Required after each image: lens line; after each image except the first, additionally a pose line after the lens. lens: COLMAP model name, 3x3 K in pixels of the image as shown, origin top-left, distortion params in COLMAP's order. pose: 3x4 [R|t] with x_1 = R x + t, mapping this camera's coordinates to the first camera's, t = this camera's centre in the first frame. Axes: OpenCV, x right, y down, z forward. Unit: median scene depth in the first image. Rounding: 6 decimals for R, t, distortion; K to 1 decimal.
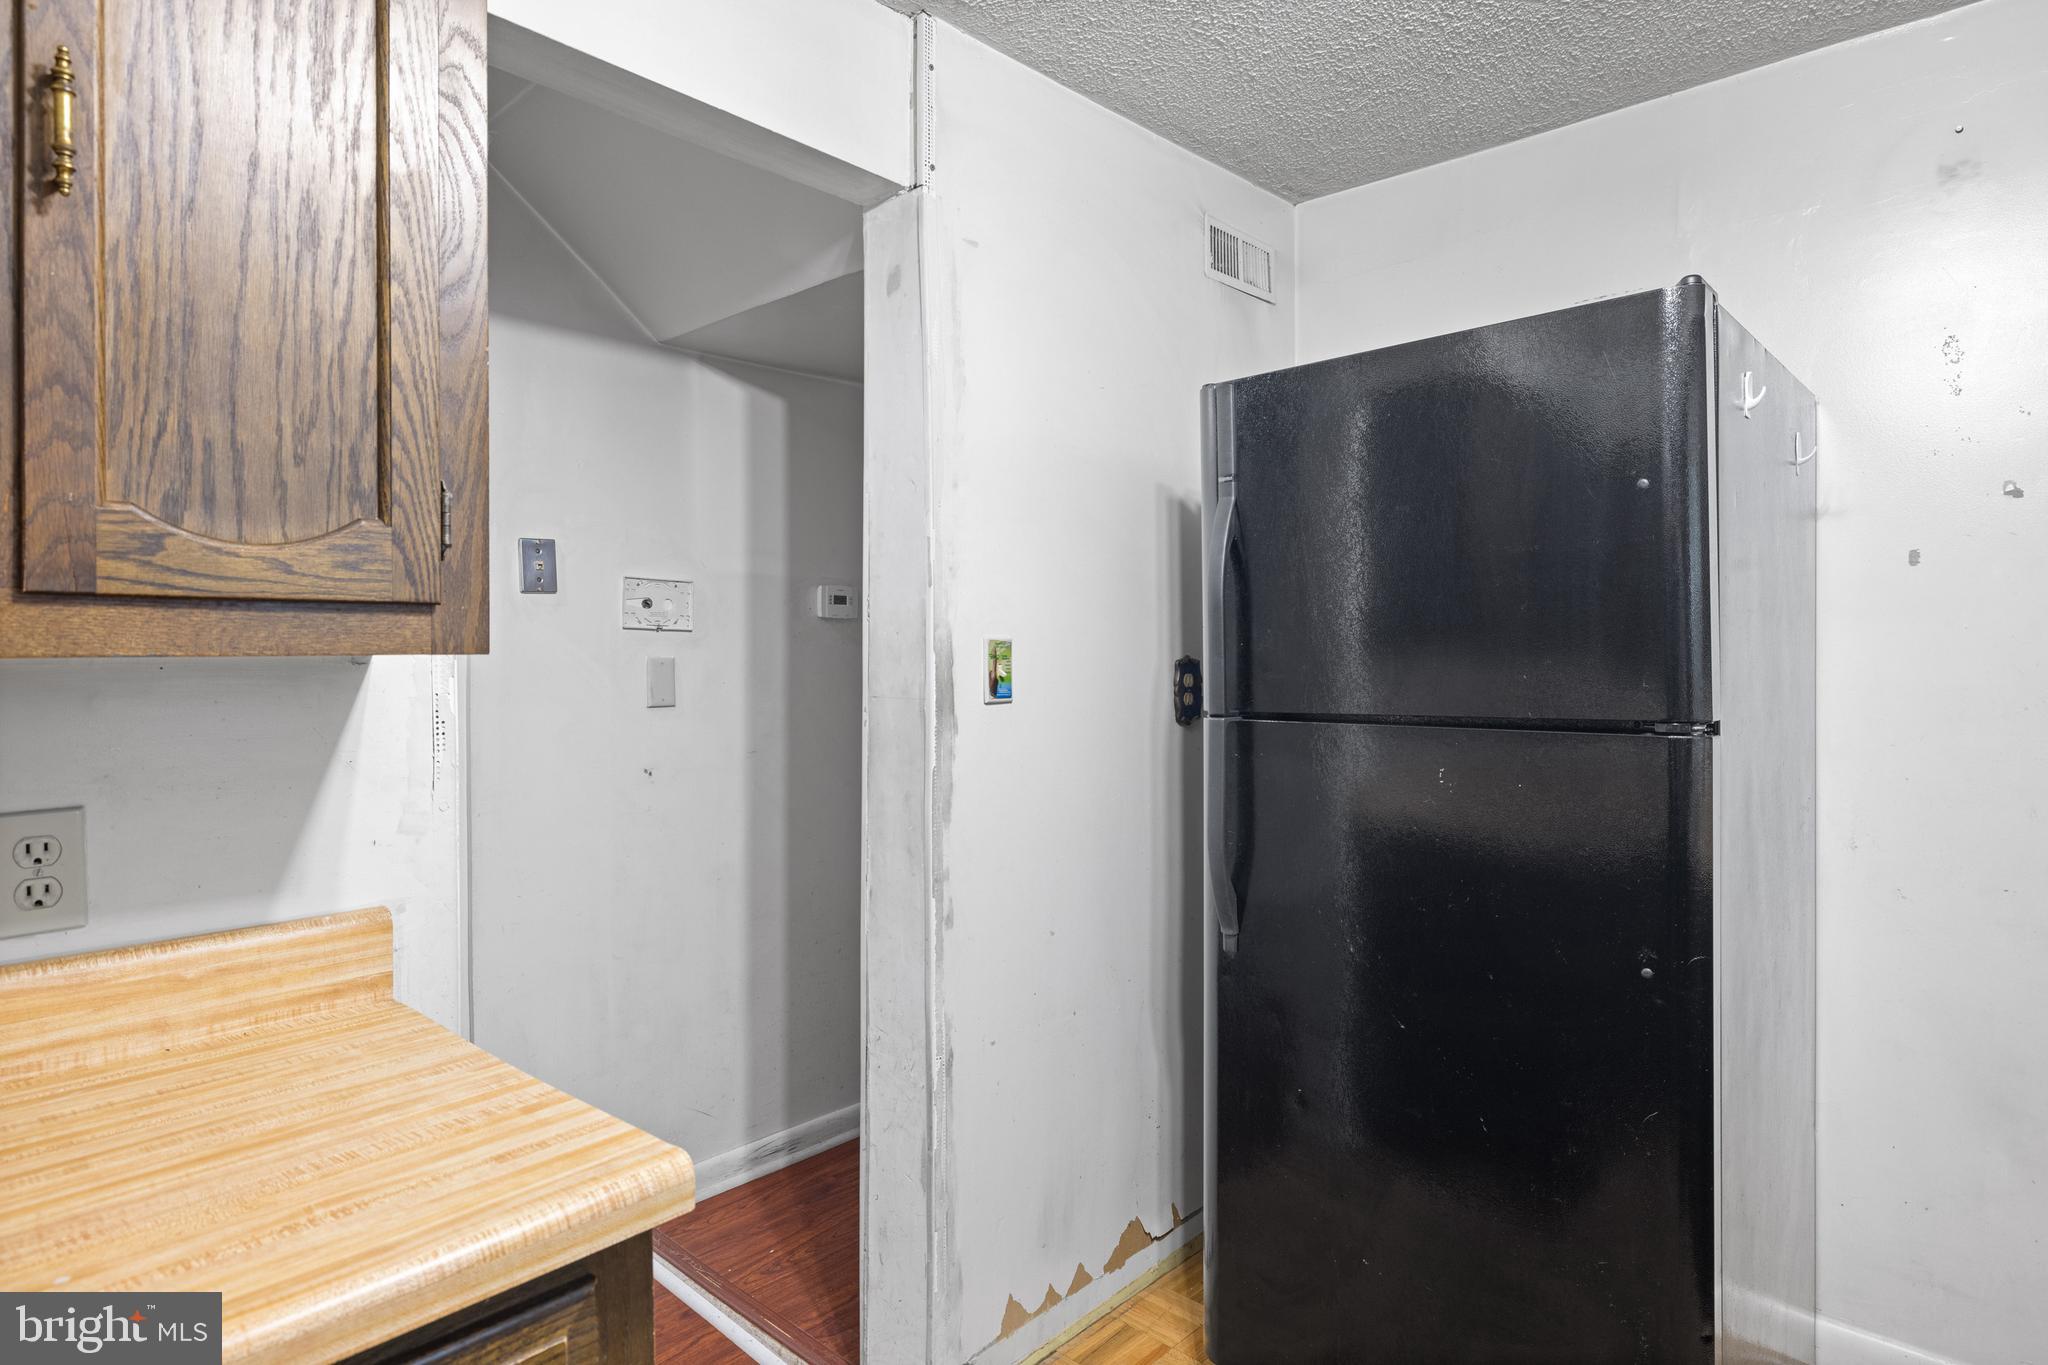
lens RADIAL K [[1128.1, 0, 1023.2], [0, 1128.1, 663.6], [0, 0, 1]] dist [-0.001513, -0.000255]
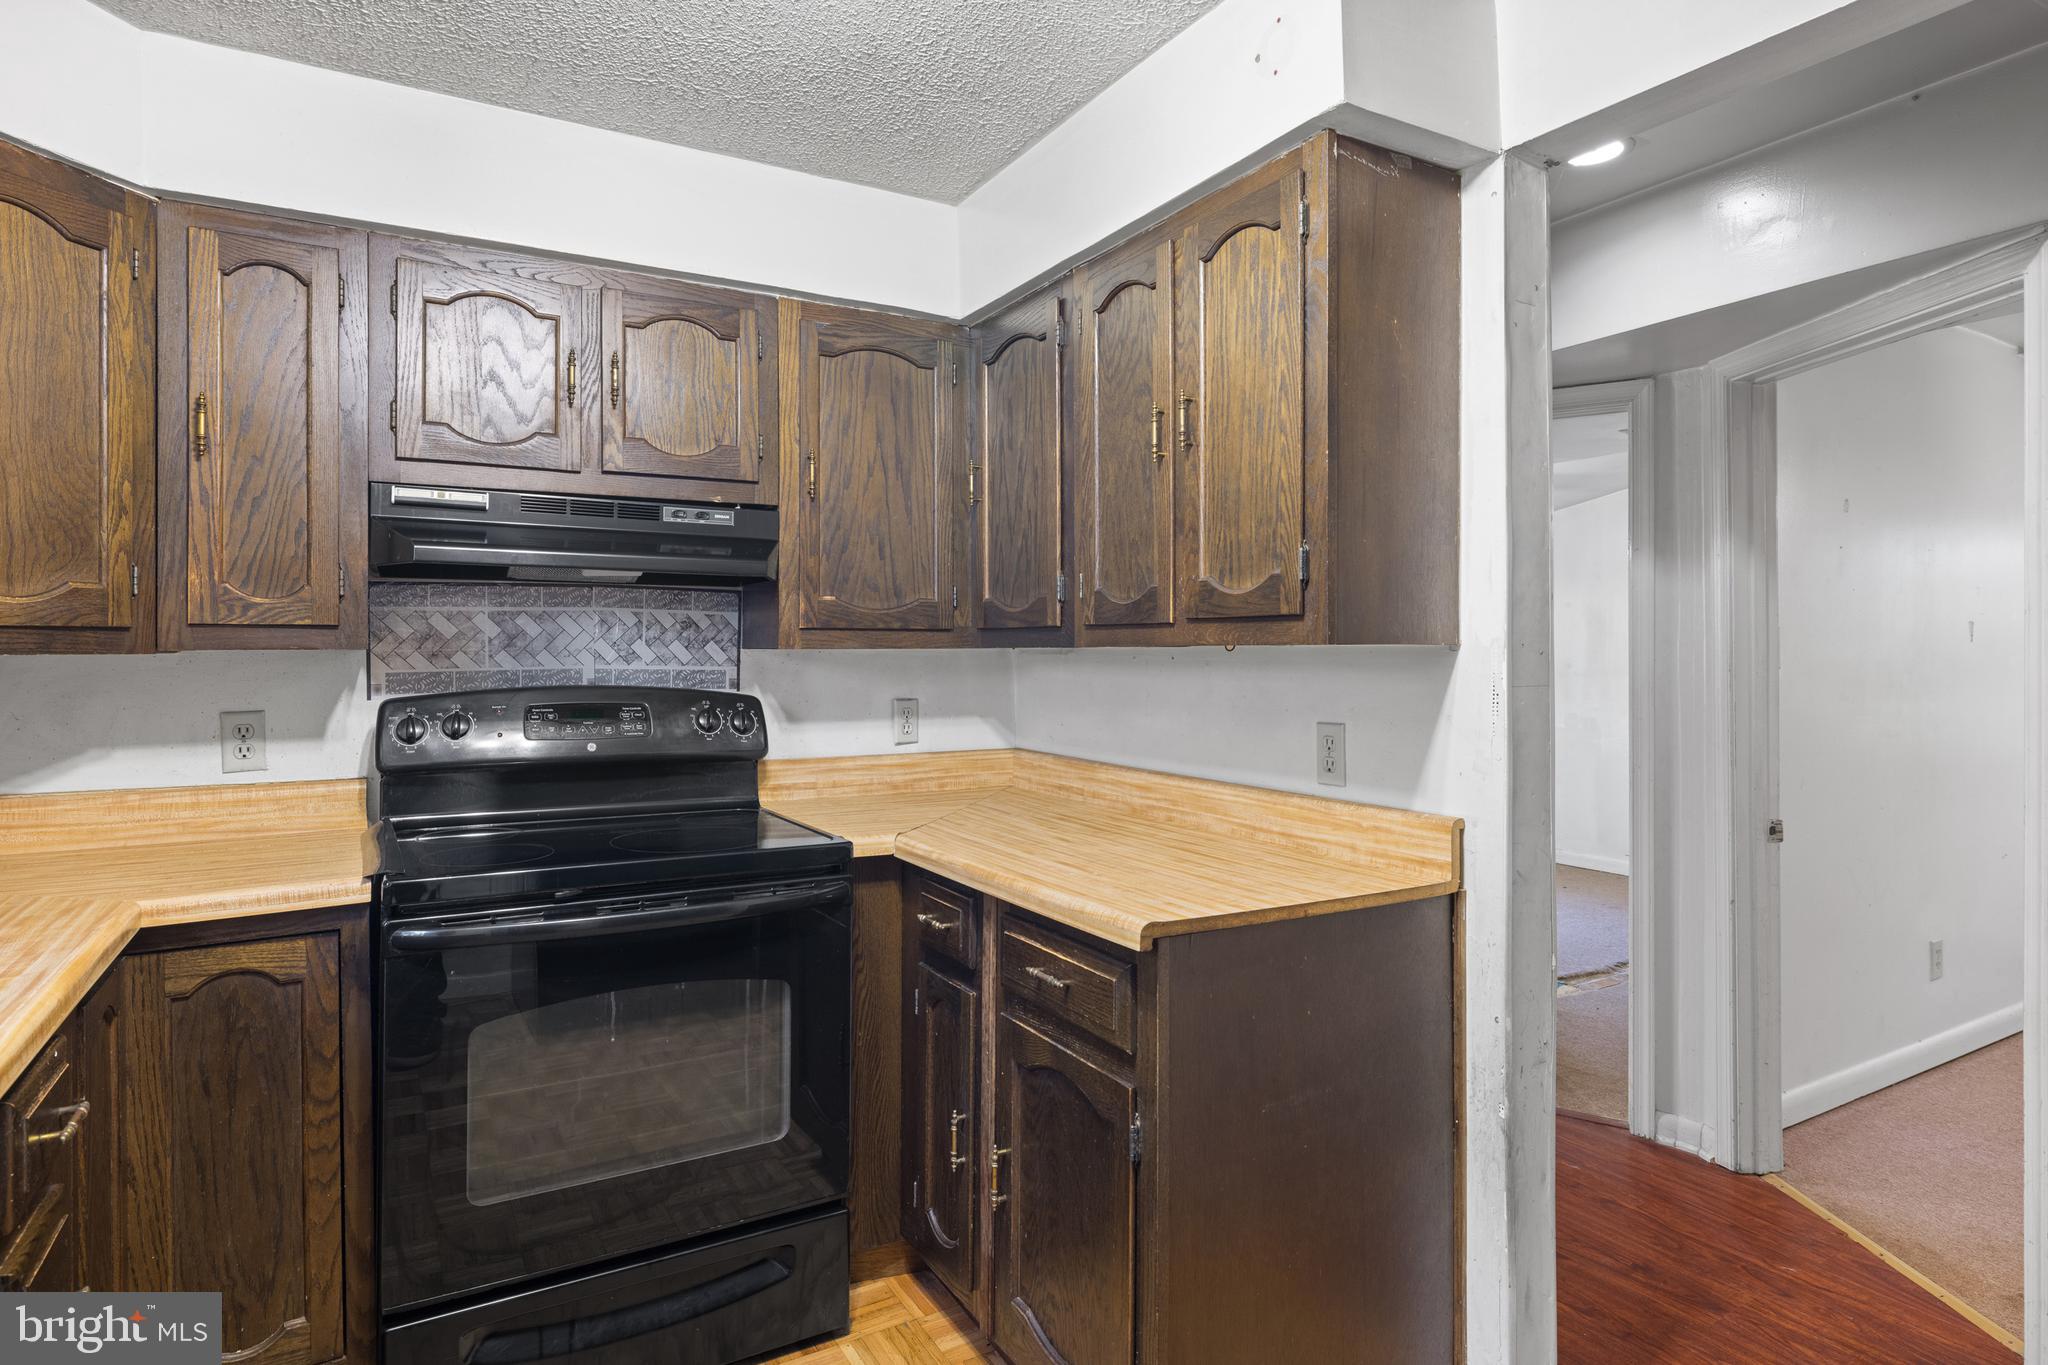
lens RADIAL K [[1128.1, 0, 1022.1], [0, 1128.1, 667.8], [0, 0, 1]] dist [-0.001513, -0.000255]
pose [[-0.288562, 0.019603, -0.957261, 1.155457], [-0.006715, 0.999724, 0.022497, -0.008252], [0.957438, 0.012920, -0.288350, 1.028614]]
